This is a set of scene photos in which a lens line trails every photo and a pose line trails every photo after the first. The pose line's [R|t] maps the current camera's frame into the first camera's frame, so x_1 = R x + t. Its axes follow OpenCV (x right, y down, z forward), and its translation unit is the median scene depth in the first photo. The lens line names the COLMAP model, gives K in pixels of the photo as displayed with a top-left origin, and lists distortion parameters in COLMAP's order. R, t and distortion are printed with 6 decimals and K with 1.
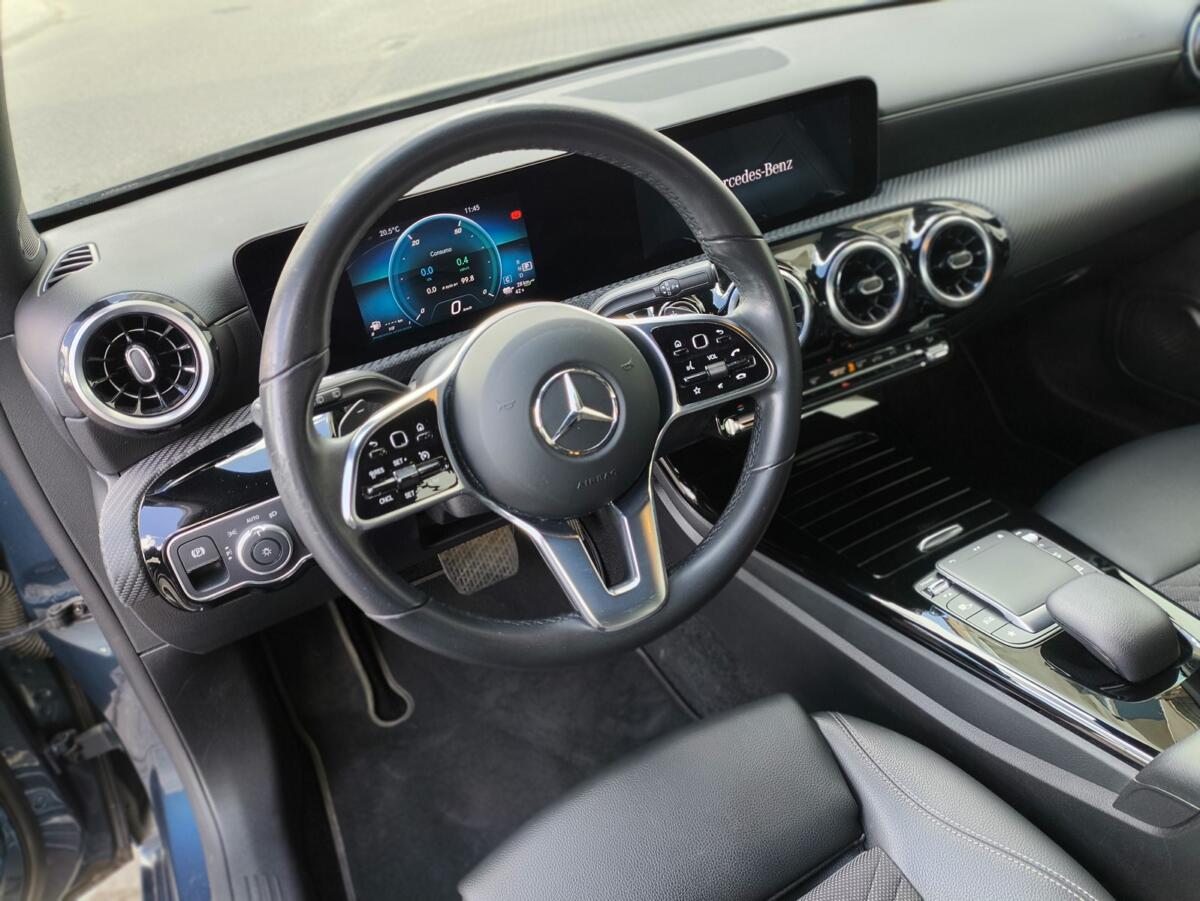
lens RADIAL K [[878.6, 0, 603.7], [0, 878.6, 449.1], [0, 0, 1]] dist [0.090505, -0.124372]
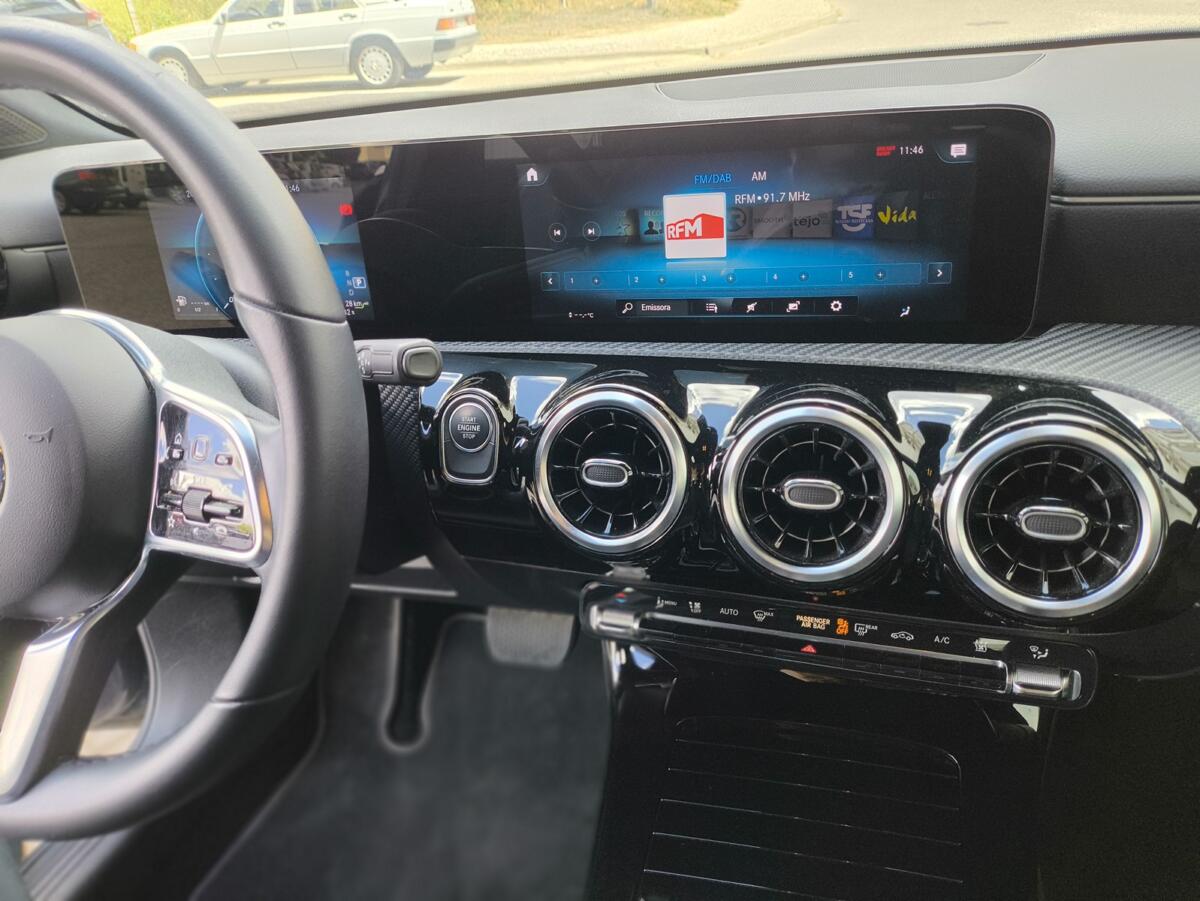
lens RADIAL K [[880.3, 0, 600.0], [0, 880.3, 450.5], [0, 0, 1]] dist [0.107464, -0.115014]
pose [[0.723116, 0.356960, -0.591340, 0.566737], [-0.368528, 0.923462, 0.106793, -0.242500], [0.584201, 0.140701, 0.799320, 0.576819]]
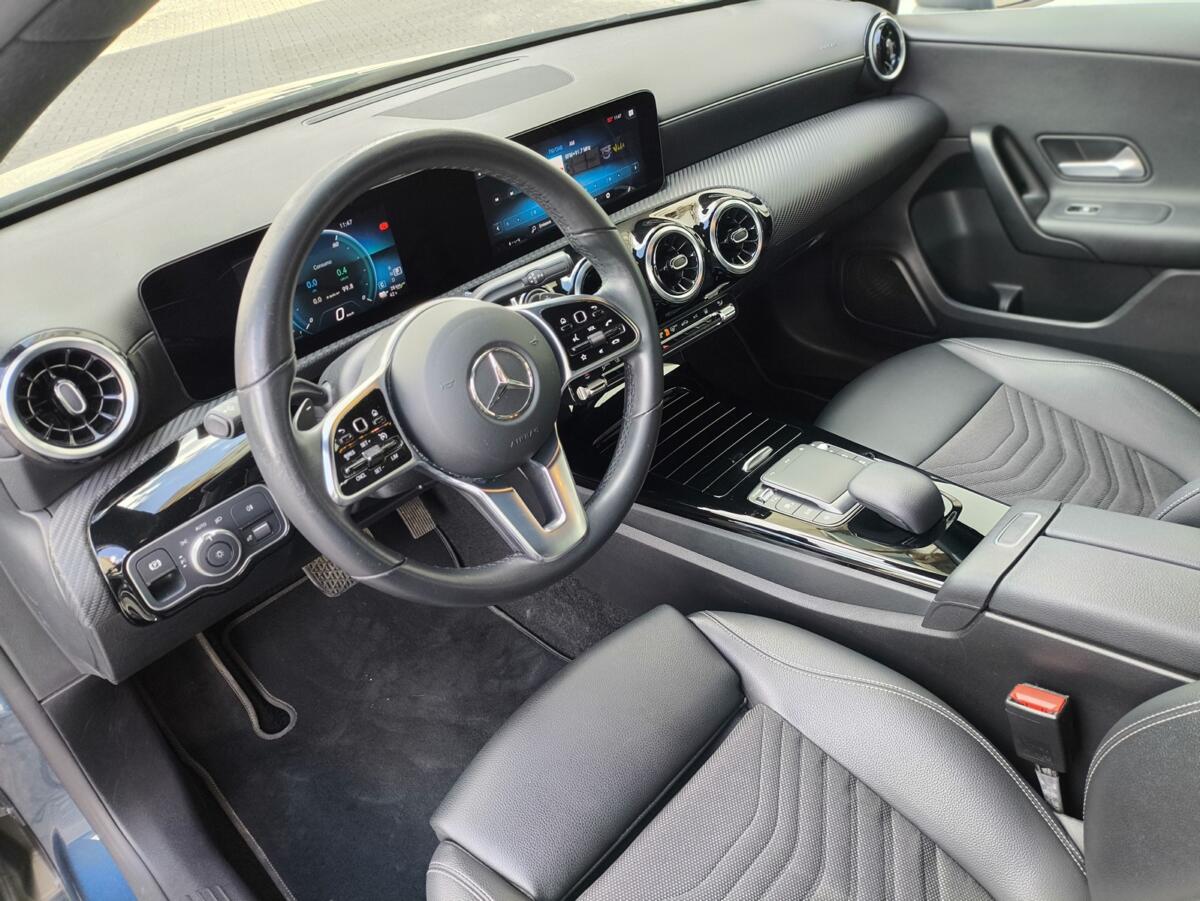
lens RADIAL K [[877.9, 0, 601.3], [0, 877.9, 448.8], [0, 0, 1]] dist [0.129715, -0.245923]
pose [[0.950555, -0.150726, 0.271527, -0.189222], [0.151225, 0.988313, 0.019212, 0.033879], [-0.271249, 0.022800, 0.962239, -0.151651]]
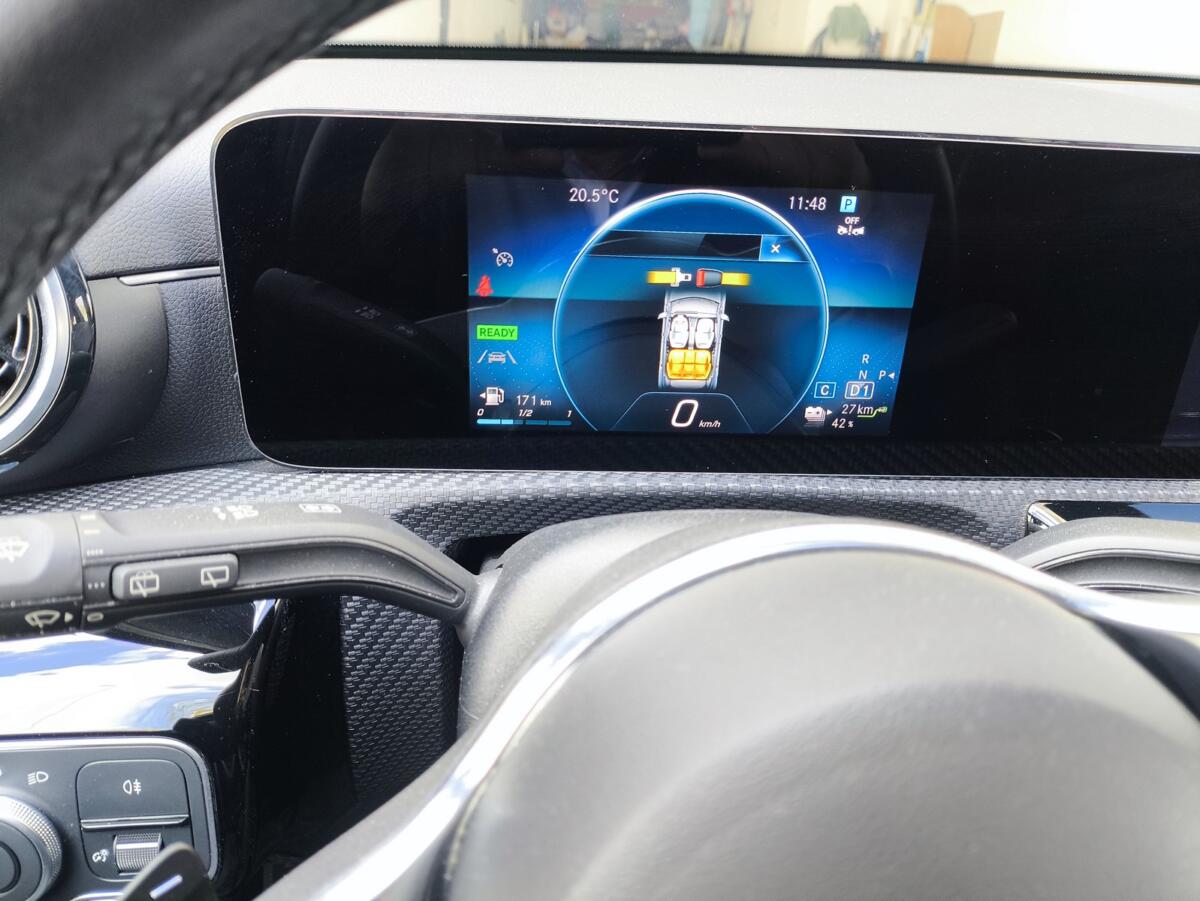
lens RADIAL K [[896.3, 0, 598.8], [0, 896.3, 436.2], [0, 0, 1]] dist [0.036017, -0.062953]
pose [[0.902182, 0.339768, -0.265756, -0.089116], [-0.360225, 0.932354, -0.030873, -0.125688], [0.237289, 0.123585, 0.963546, 0.594275]]
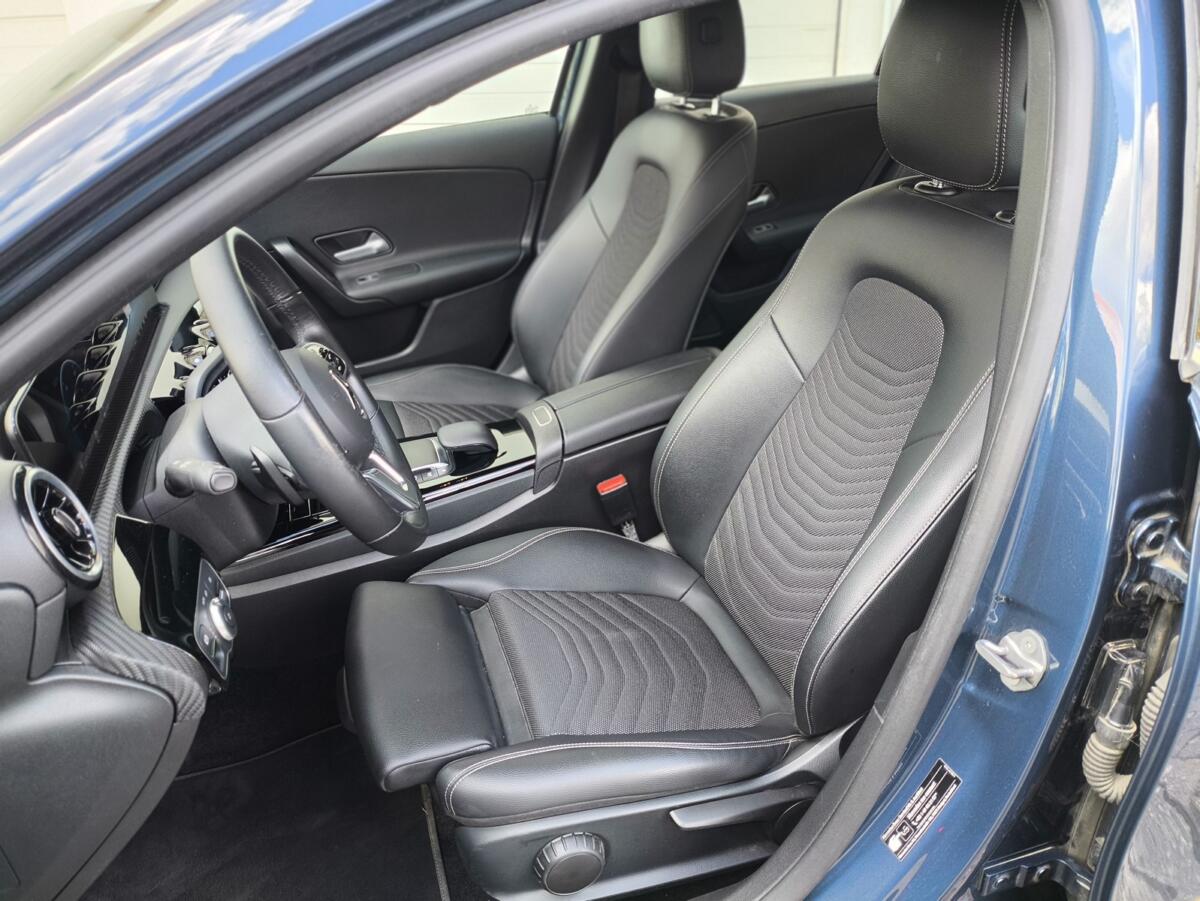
lens RADIAL K [[880.3, 0, 600.0], [0, 880.3, 450.5], [0, 0, 1]] dist [0.107464, -0.115014]
pose [[0.178376, -0.363061, 0.914532, -1.146352], [0.546535, 0.809436, 0.214740, -0.042583], [-0.818219, 0.461519, 0.342809, 0.089807]]
